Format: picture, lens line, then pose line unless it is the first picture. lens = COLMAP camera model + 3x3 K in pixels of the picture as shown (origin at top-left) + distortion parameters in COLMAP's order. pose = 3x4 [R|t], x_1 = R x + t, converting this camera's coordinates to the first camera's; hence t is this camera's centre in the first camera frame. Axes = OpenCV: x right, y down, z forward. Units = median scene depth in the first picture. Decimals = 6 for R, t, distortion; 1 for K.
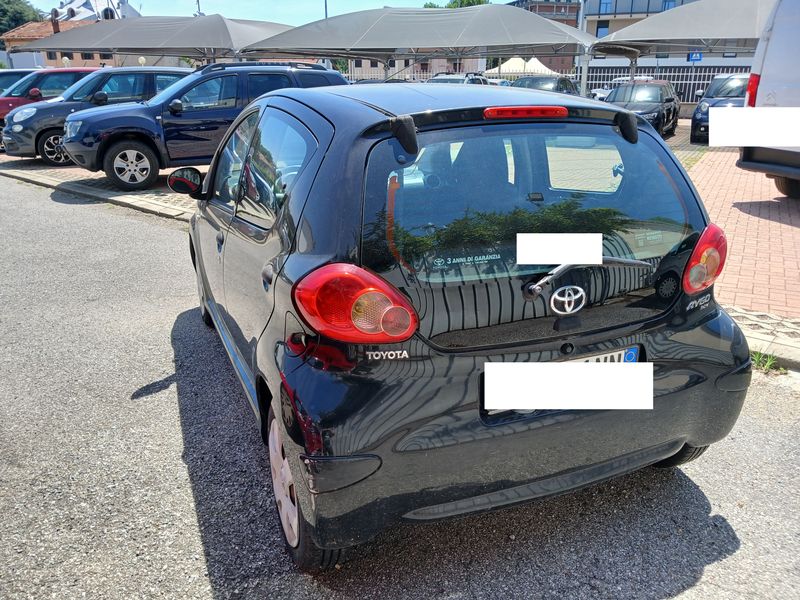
lens RADIAL K [[637.6, 0, 405.5], [0, 637.6, 302.7], [0, 0, 1]] dist [0.026867, -0.035049]
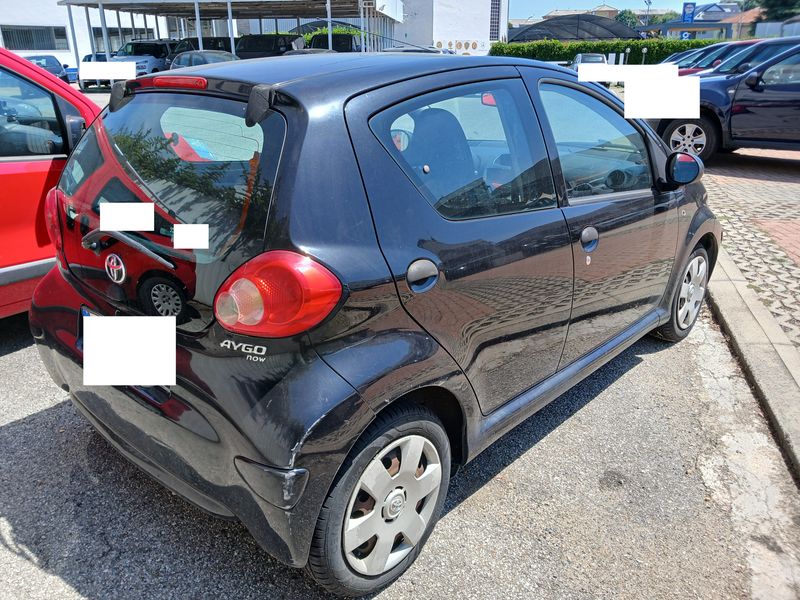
lens RADIAL K [[637.6, 0, 403.1], [0, 637.6, 293.0], [0, 0, 1]] dist [0.026867, -0.035049]
pose [[0.418505, 0.305528, -0.855281, 1.169875], [-0.283874, 0.938539, 0.196366, -0.262476], [0.862711, 0.160612, 0.479515, 0.806861]]
